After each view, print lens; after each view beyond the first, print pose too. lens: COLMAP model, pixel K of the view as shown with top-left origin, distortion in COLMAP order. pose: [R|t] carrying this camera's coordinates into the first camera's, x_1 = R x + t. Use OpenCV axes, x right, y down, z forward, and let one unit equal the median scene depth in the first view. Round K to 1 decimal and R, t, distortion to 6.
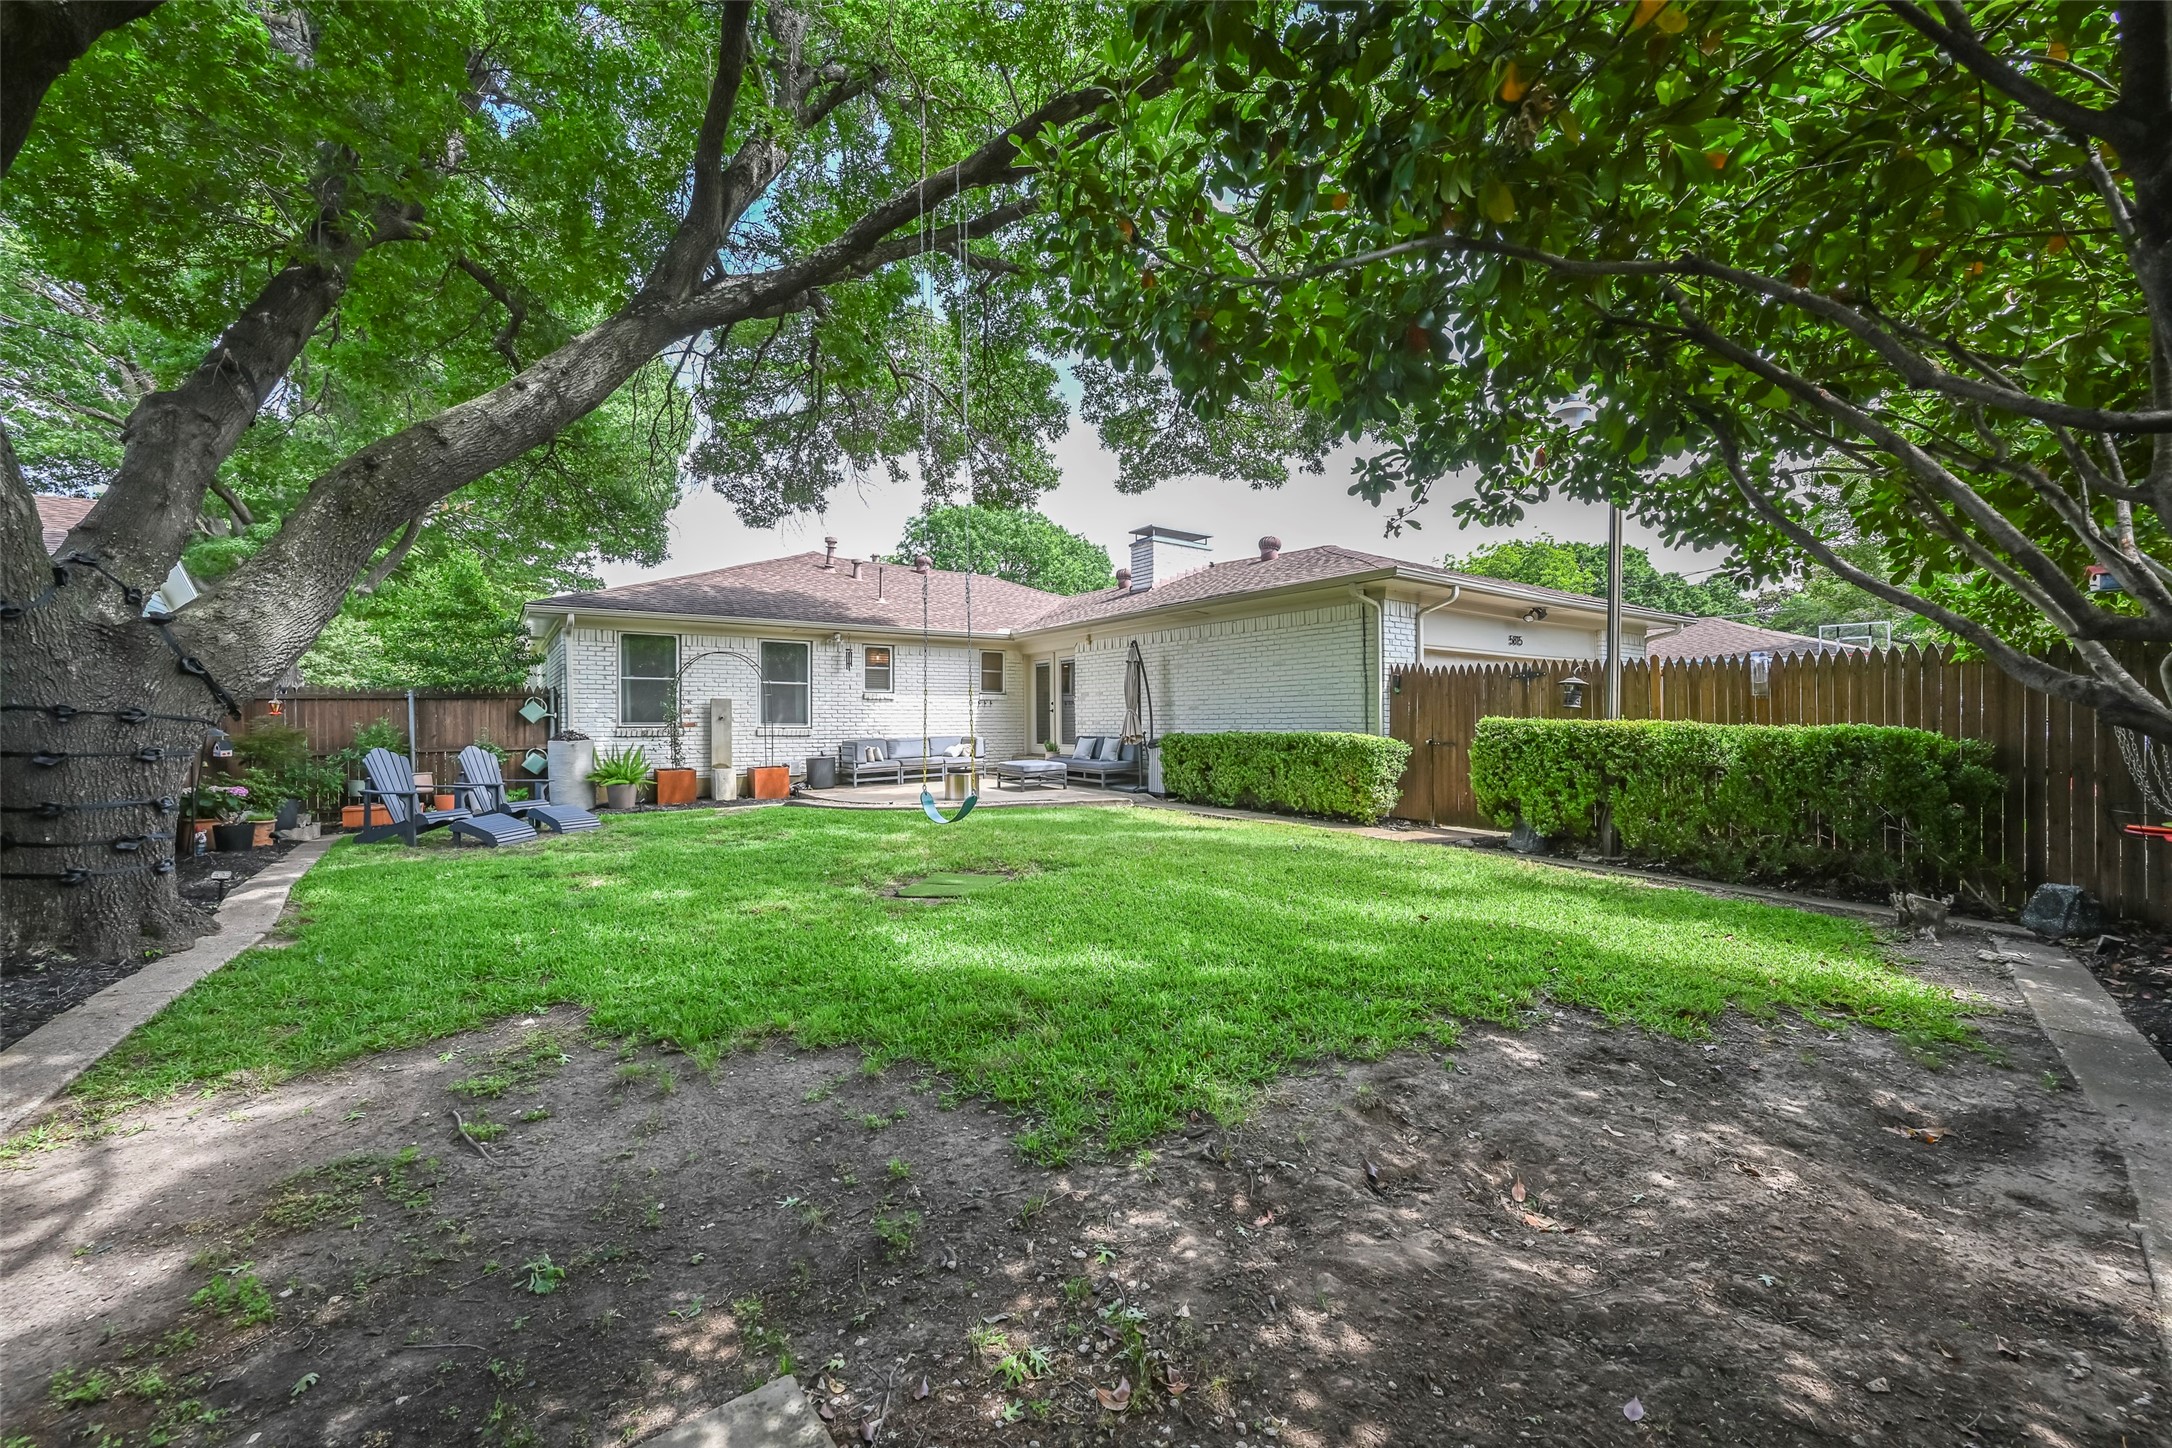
lens RADIAL K [[873.9, 0, 1087.3], [0, 873.9, 723.9], [0, 0, 1]] dist [0.000723, -0.000009]
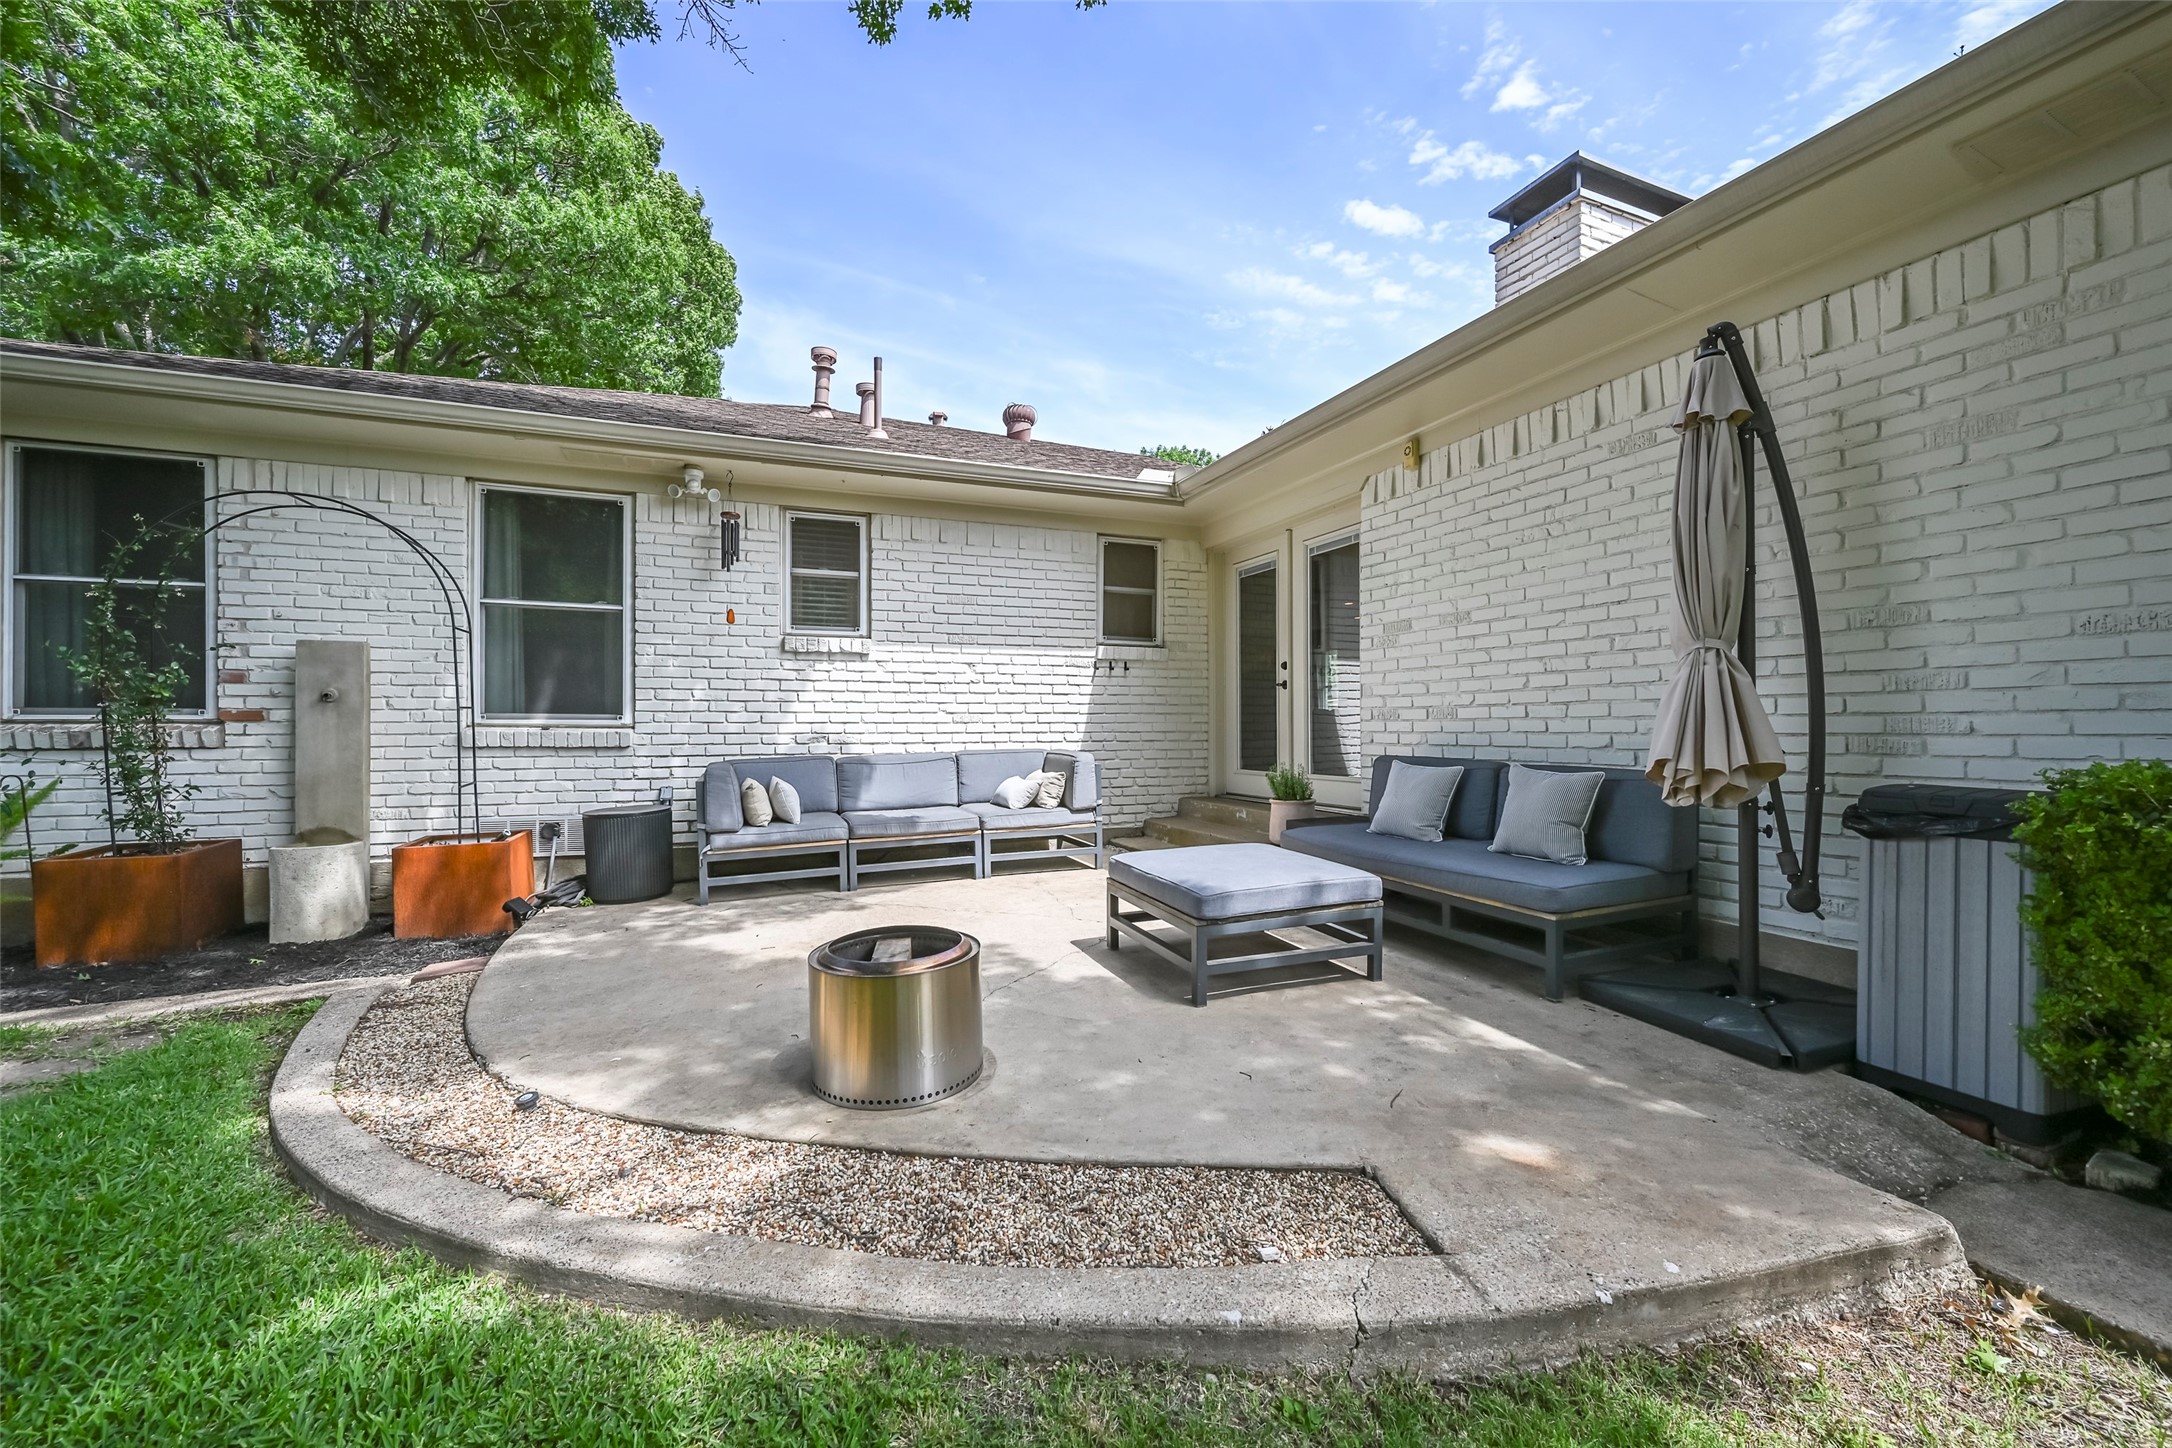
lens RADIAL K [[873.9, 0, 1081.8], [0, 873.9, 730.8], [0, 0, 1]] dist [0.000723, -0.000009]
pose [[0.975635, 0.003248, -0.219374, -0.046707], [-0.002920, 0.999994, 0.001819, 0.004771], [0.219378, -0.001134, 0.975639, 0.672562]]
